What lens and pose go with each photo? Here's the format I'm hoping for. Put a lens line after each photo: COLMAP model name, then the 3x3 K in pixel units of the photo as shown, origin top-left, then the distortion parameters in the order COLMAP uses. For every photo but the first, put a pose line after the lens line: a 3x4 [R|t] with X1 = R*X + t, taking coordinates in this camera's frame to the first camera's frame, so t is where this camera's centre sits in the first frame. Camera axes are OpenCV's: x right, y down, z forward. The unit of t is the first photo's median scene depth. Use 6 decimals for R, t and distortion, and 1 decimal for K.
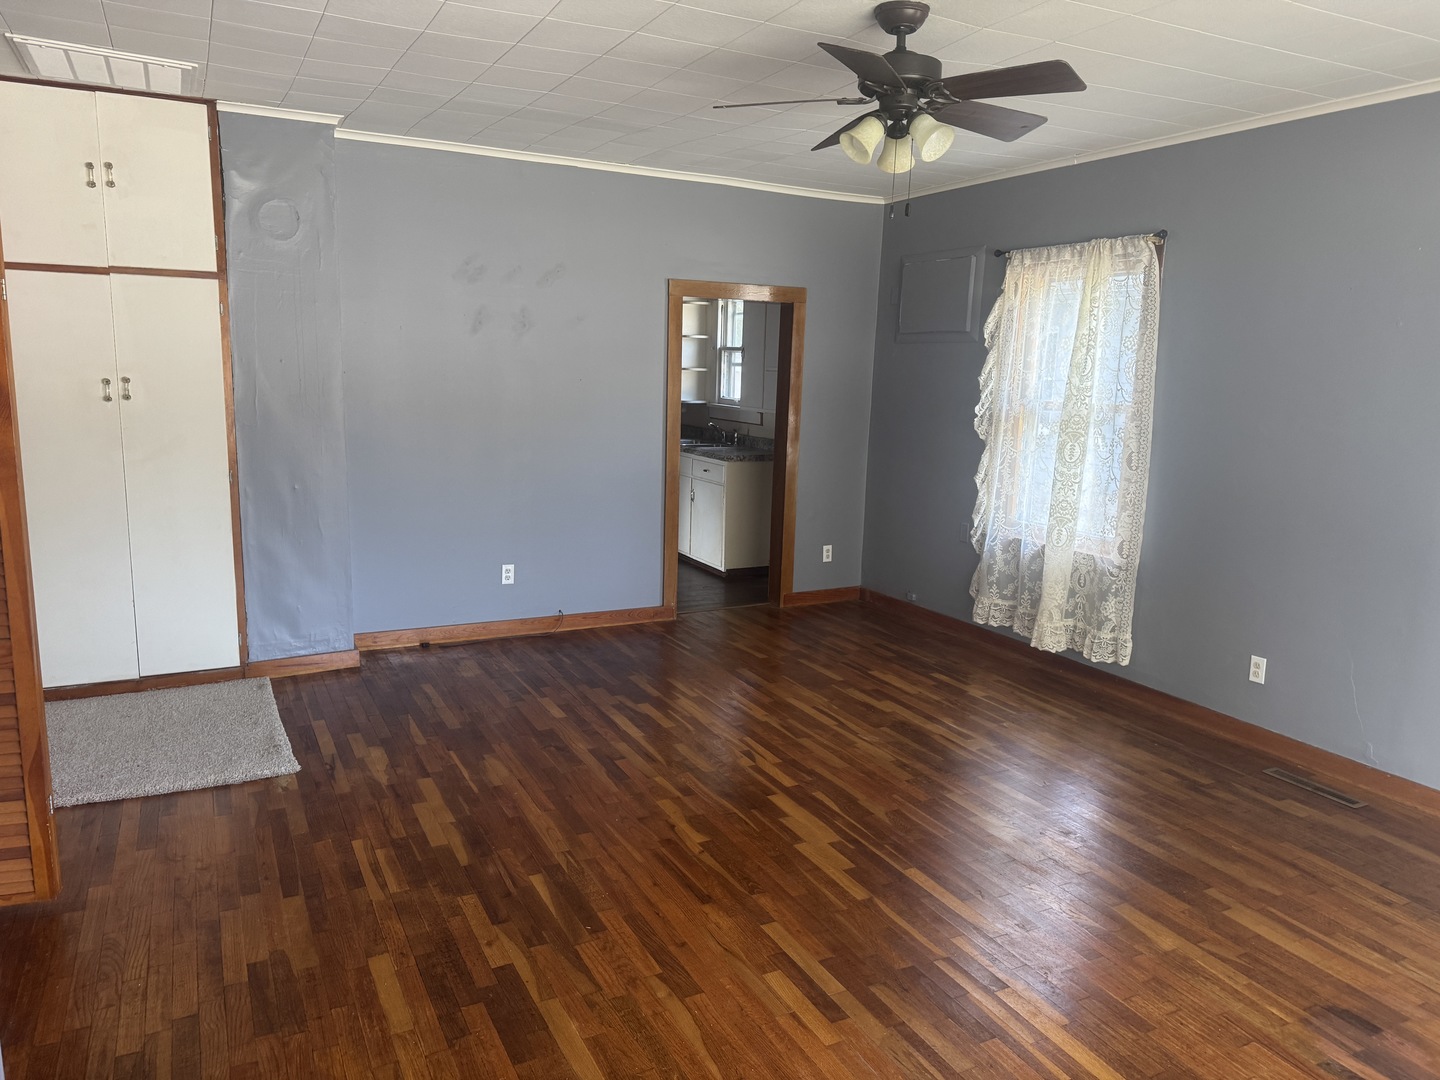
lens RADIAL K [[1023.1, 0, 720.0], [0, 1023.1, 540.0], [0, 0, 1]] dist [0.012160, 0.001535]
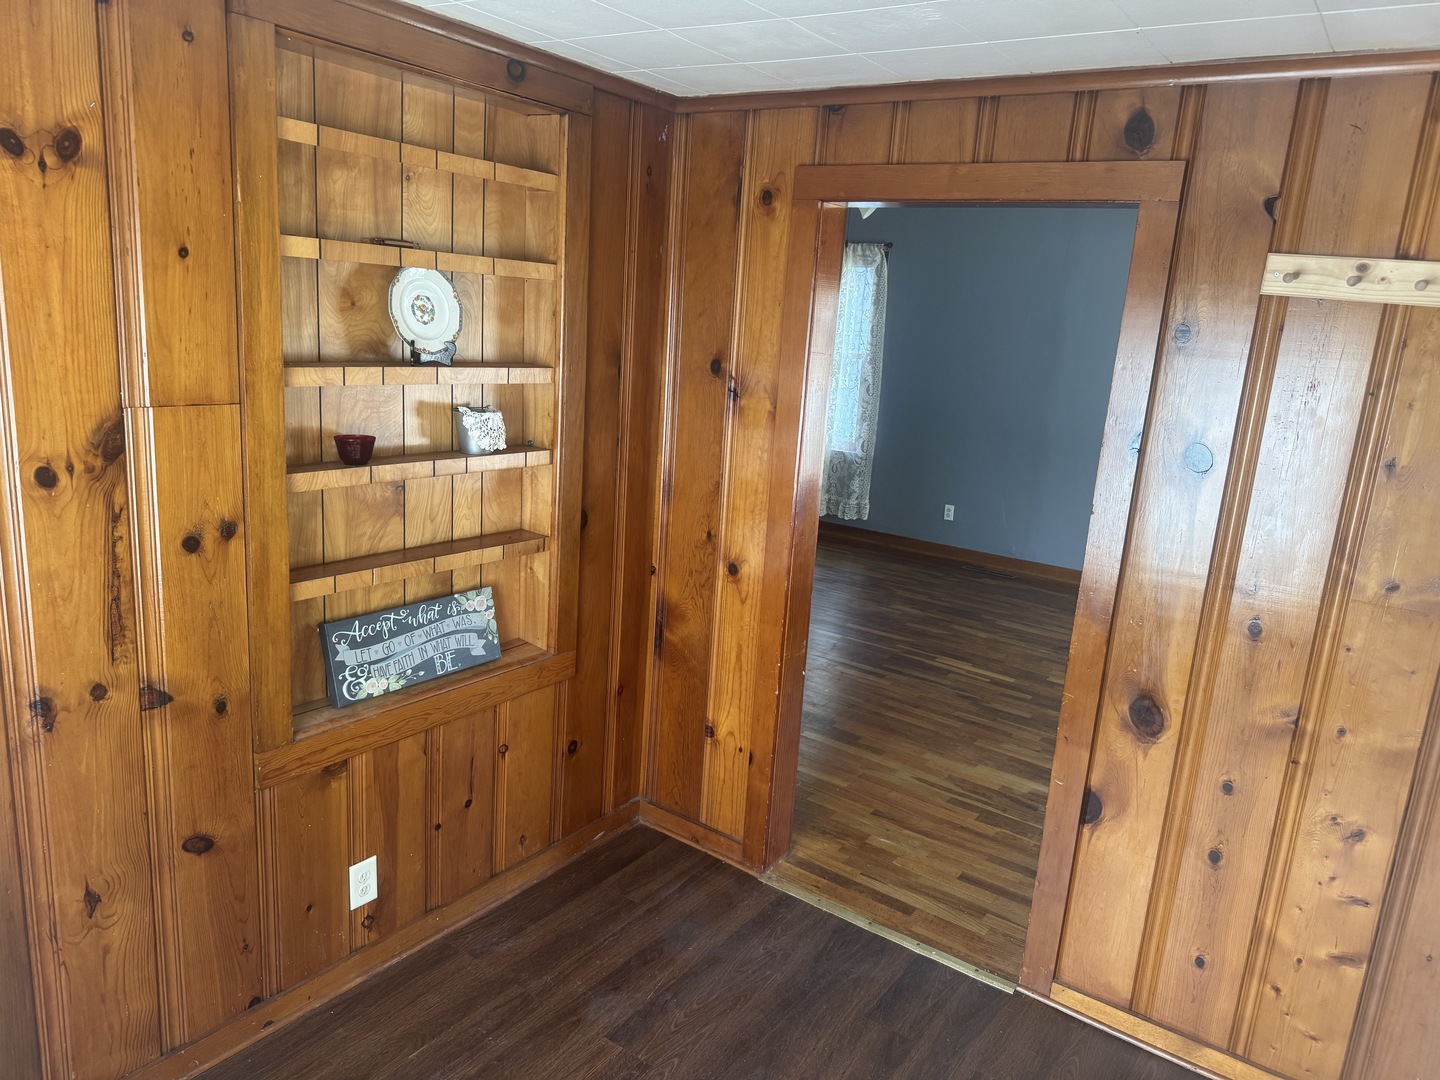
lens RADIAL K [[1008.5, 0, 720.0], [0, 1008.5, 540.0], [0, 0, 1]] dist [0.134723, 0.000343]
pose [[0.886279, -0.072513, 0.457439, -0.628870], [0.040692, 0.996040, 0.079052, 0.024181], [-0.461360, -0.051448, 0.885720, -0.344330]]
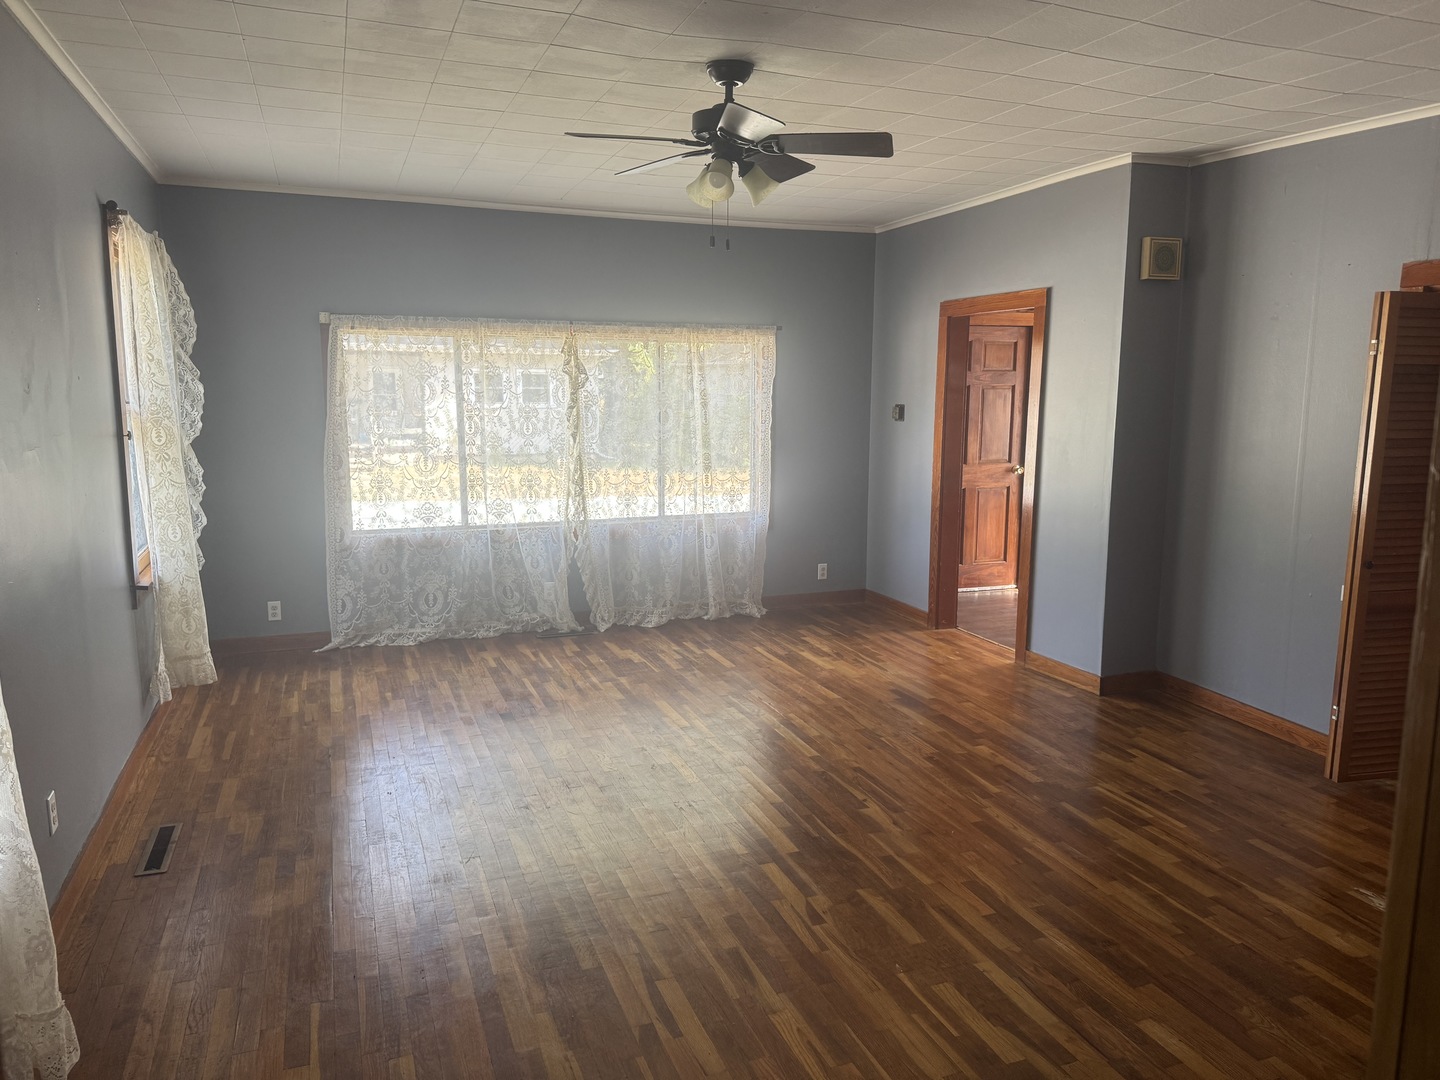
lens RADIAL K [[1023.1, 0, 720.0], [0, 1023.1, 540.0], [0, 0, 1]] dist [0.012160, 0.001535]
pose [[-0.994054, -0.048770, 0.097356, 0.037620], [-0.013667, 0.942901, 0.332793, -0.289419], [-0.108027, 0.329484, -0.937961, 1.630239]]
